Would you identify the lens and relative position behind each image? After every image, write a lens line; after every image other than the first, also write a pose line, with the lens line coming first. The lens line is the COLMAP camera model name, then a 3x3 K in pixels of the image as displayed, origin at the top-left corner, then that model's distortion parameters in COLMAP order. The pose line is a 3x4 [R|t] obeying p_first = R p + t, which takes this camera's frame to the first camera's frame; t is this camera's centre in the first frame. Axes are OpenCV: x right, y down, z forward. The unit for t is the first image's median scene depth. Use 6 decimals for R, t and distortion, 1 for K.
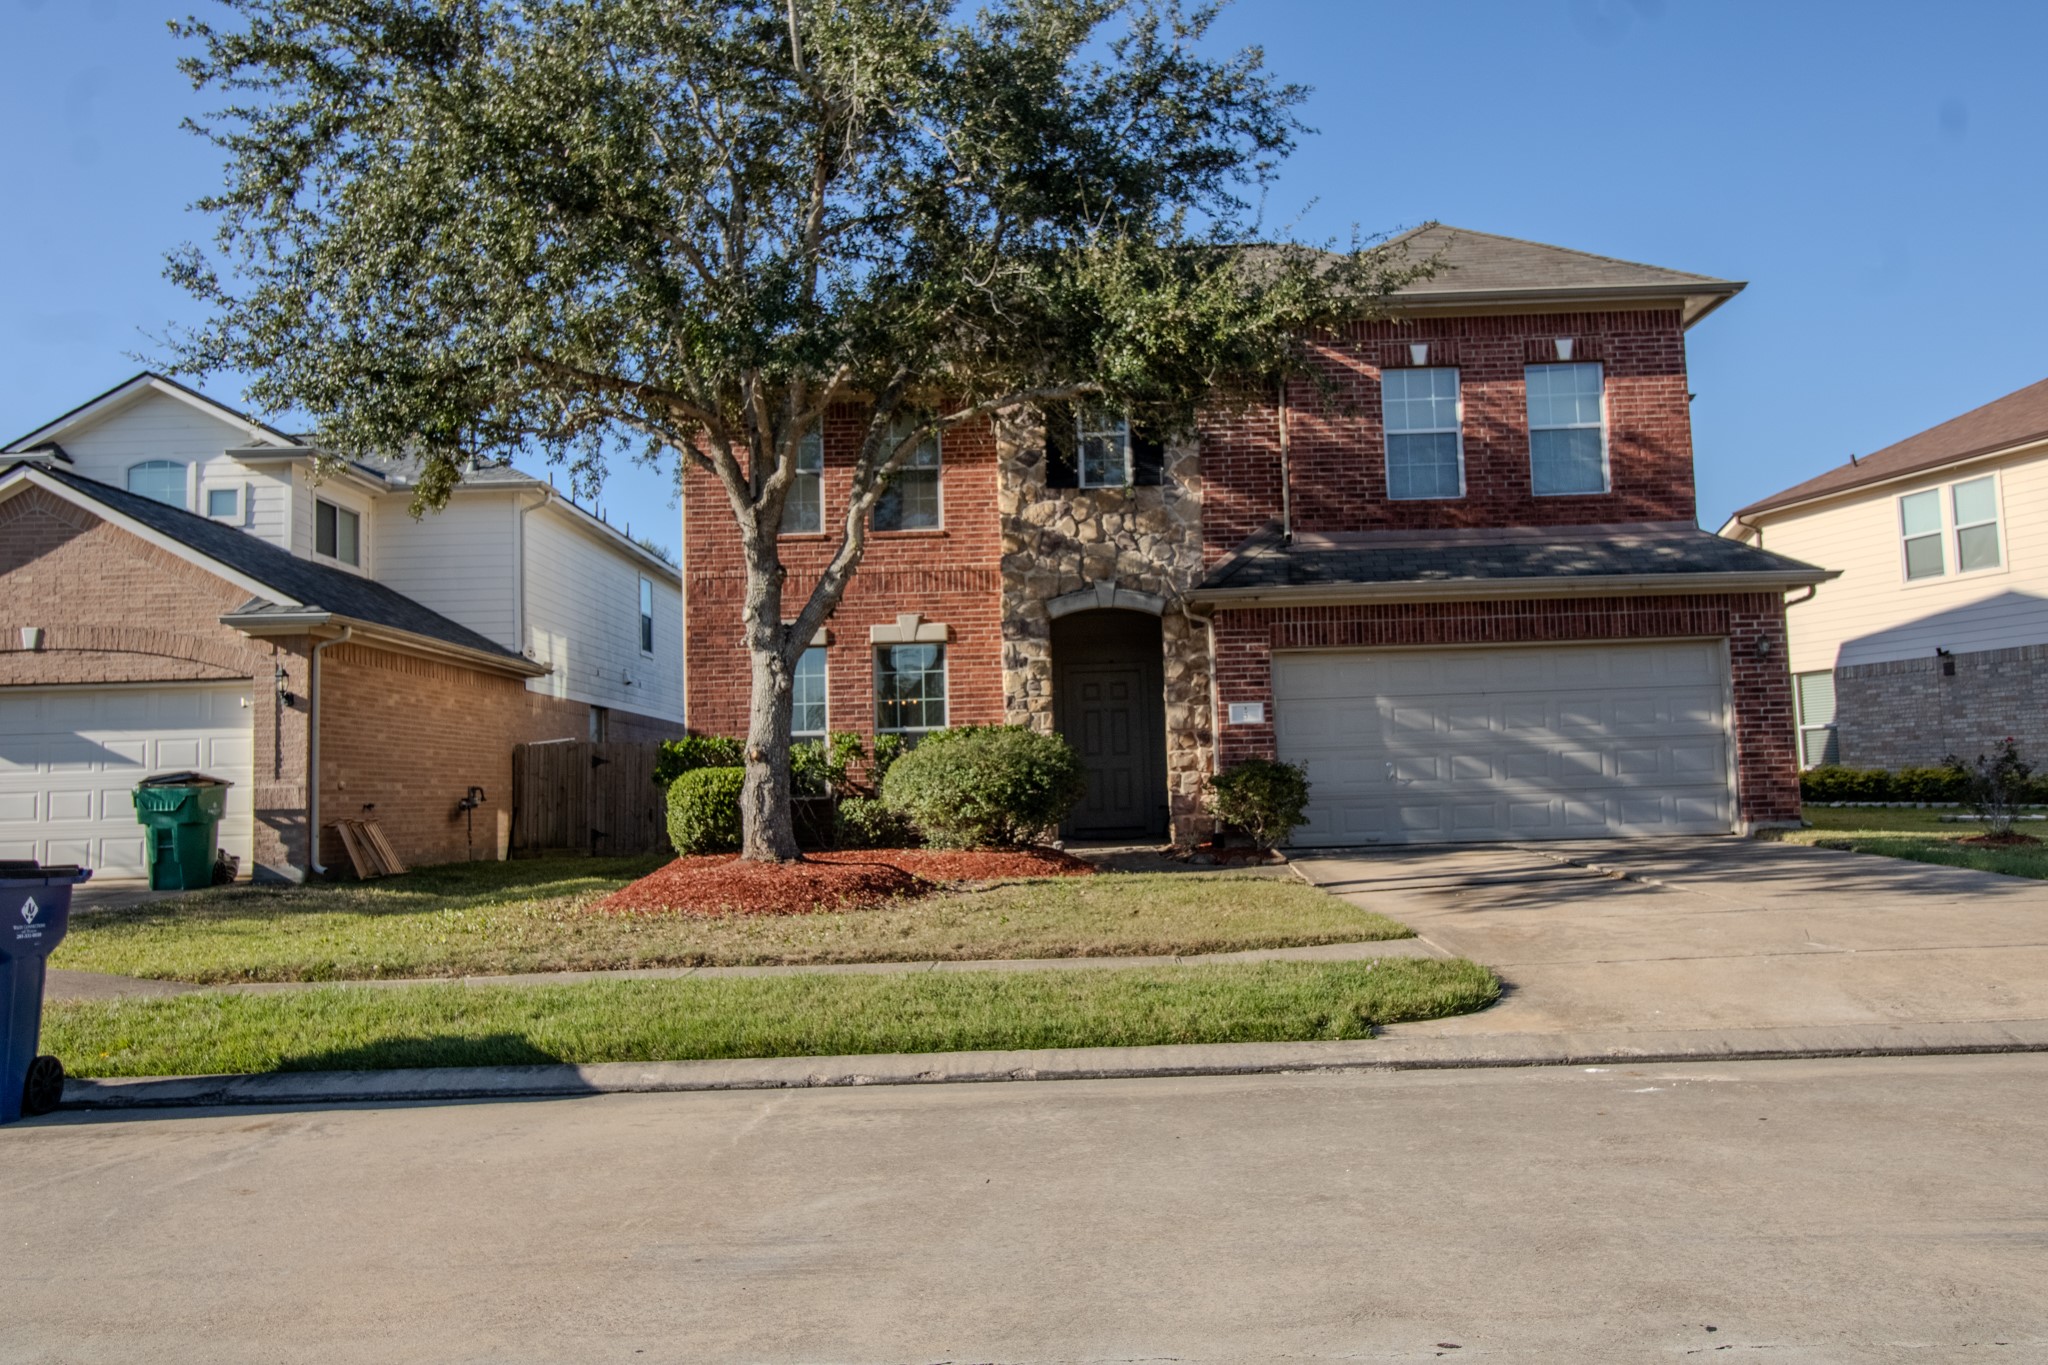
lens RADIAL K [[1630.6, 0, 1018.9], [0, 1630.6, 671.4], [0, 0, 1]] dist [0.008252, -0.000240]
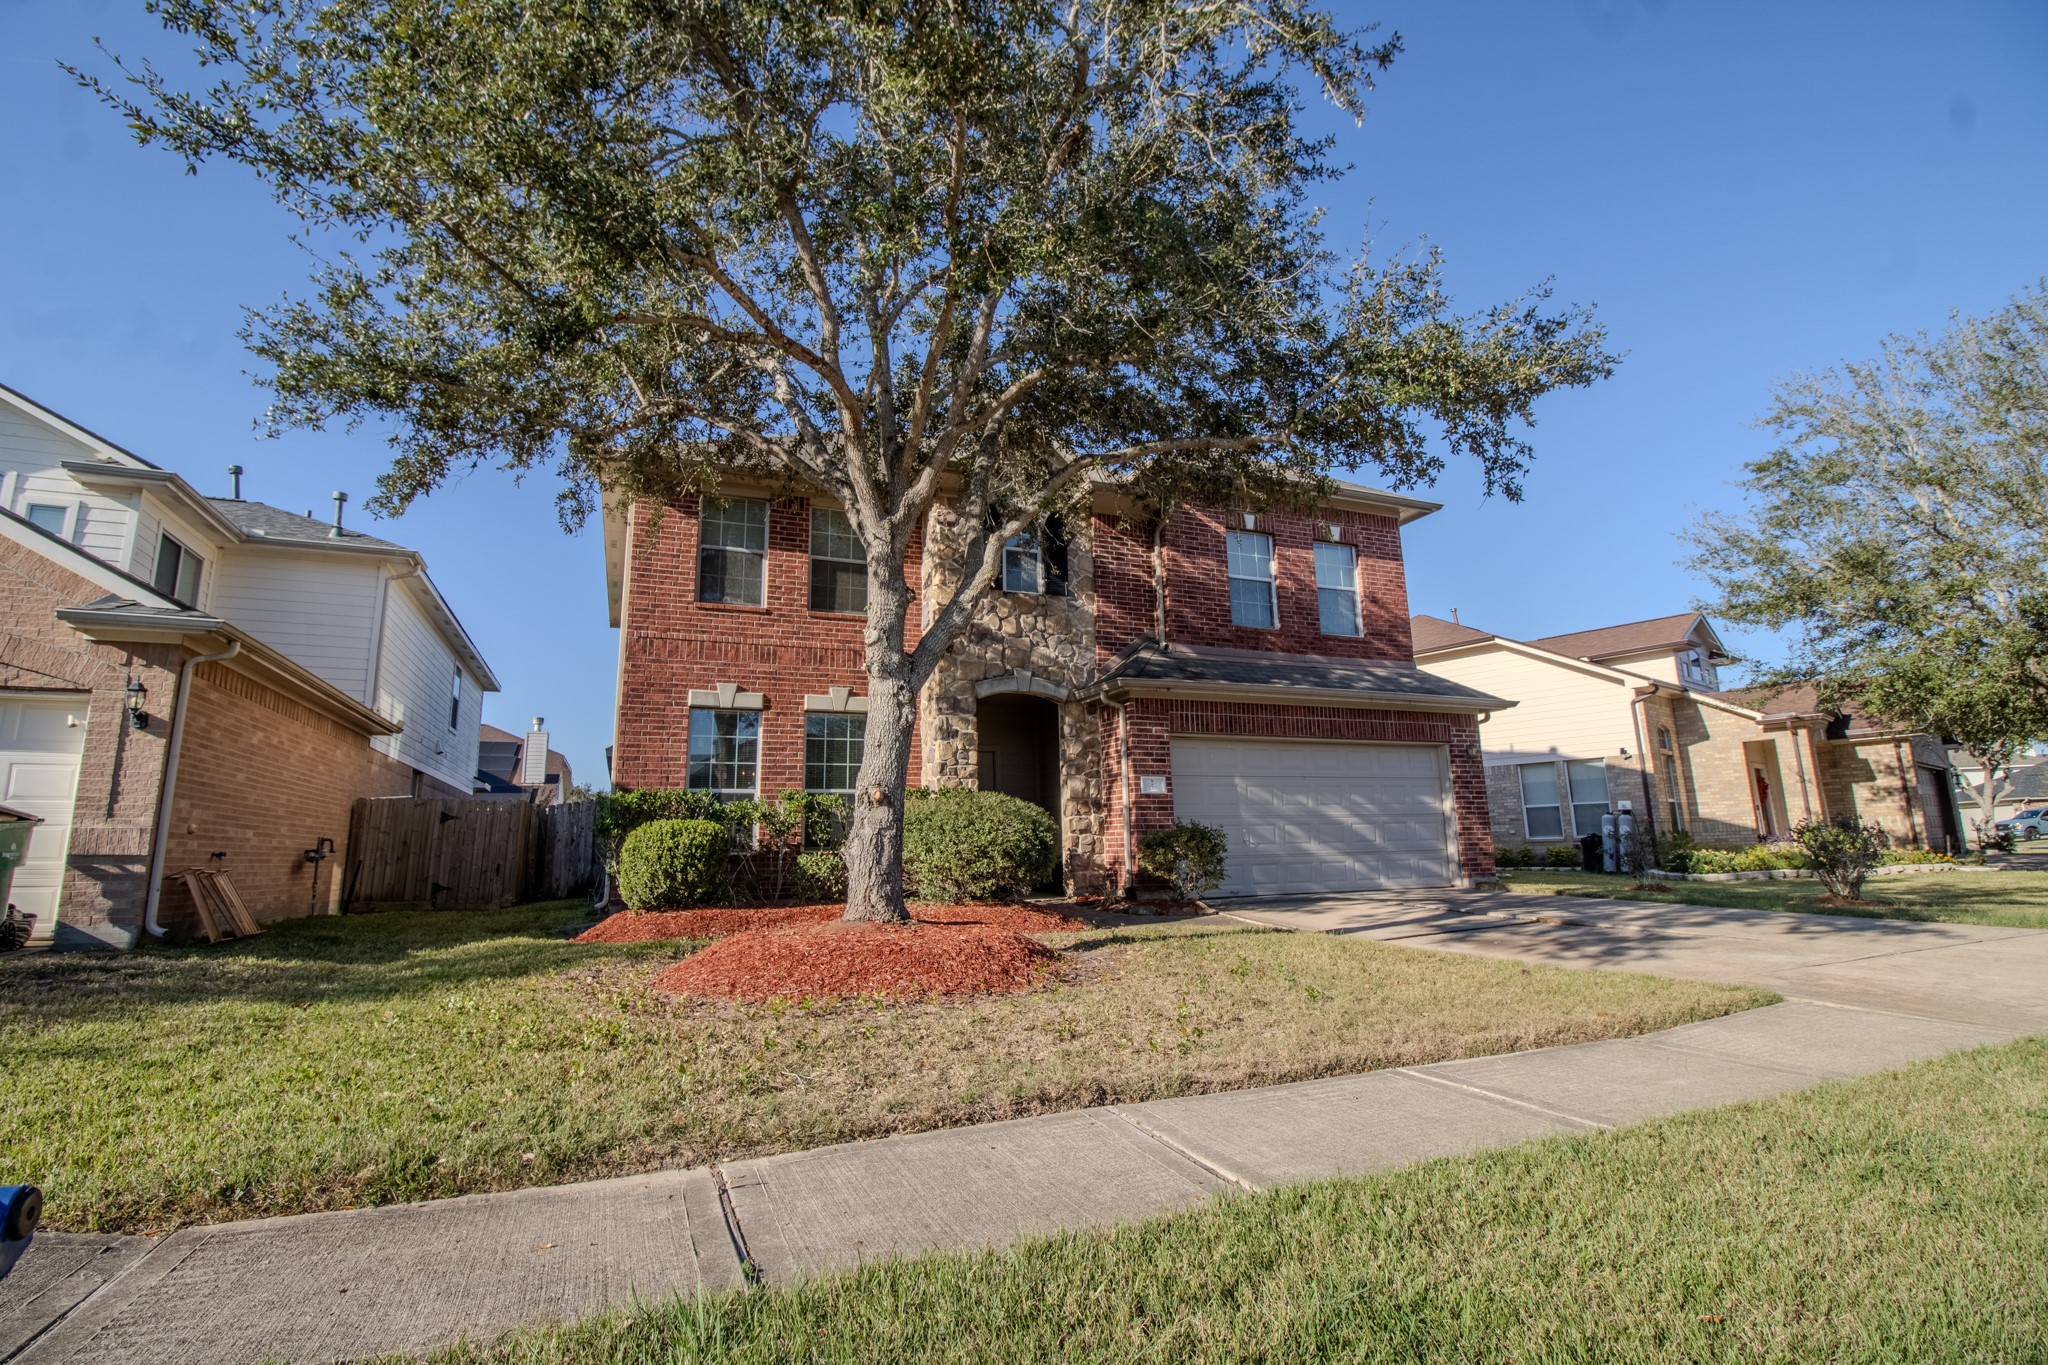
lens RADIAL K [[954.4, 0, 1021.7], [0, 954.4, 665.3], [0, 0, 1]] dist [-0.000071, -0.013153]
pose [[0.916822, 0.089313, 0.389180, -0.221587], [-0.038800, 0.989978, -0.135787, 0.036223], [-0.397407, 0.109392, 0.911099, 0.375737]]
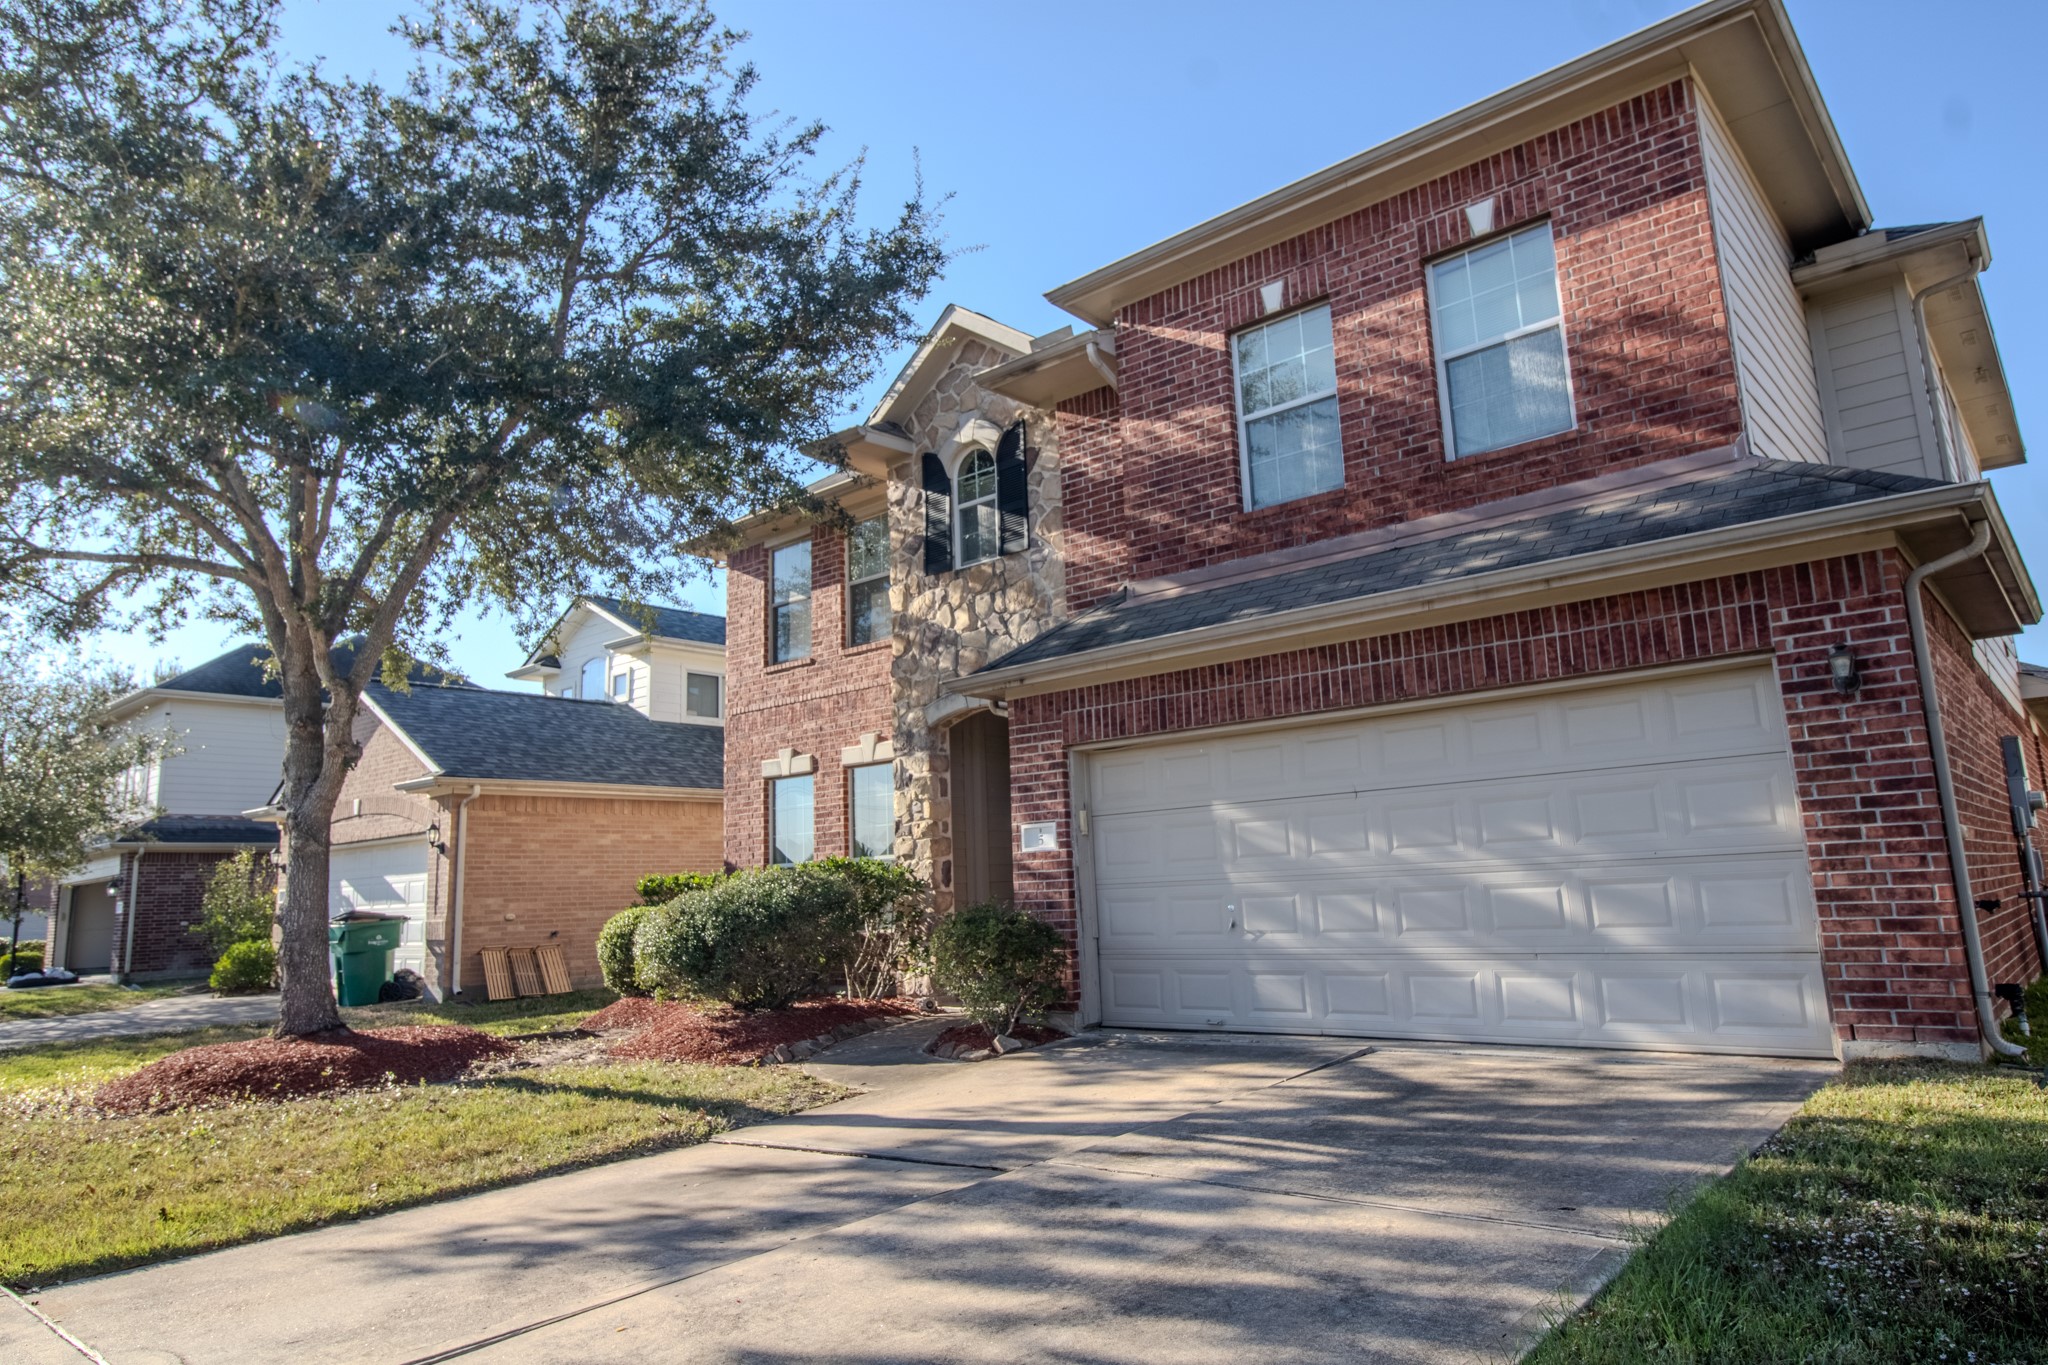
lens RADIAL K [[1264.7, 0, 1023.5], [0, 1264.7, 666.6], [0, 0, 1]] dist [-0.000976, 0.000179]
pose [[0.763893, -0.114947, -0.635023, 0.486711], [0.065783, 0.992753, -0.100568, 0.005936], [0.641981, 0.035049, 0.765919, 0.535506]]
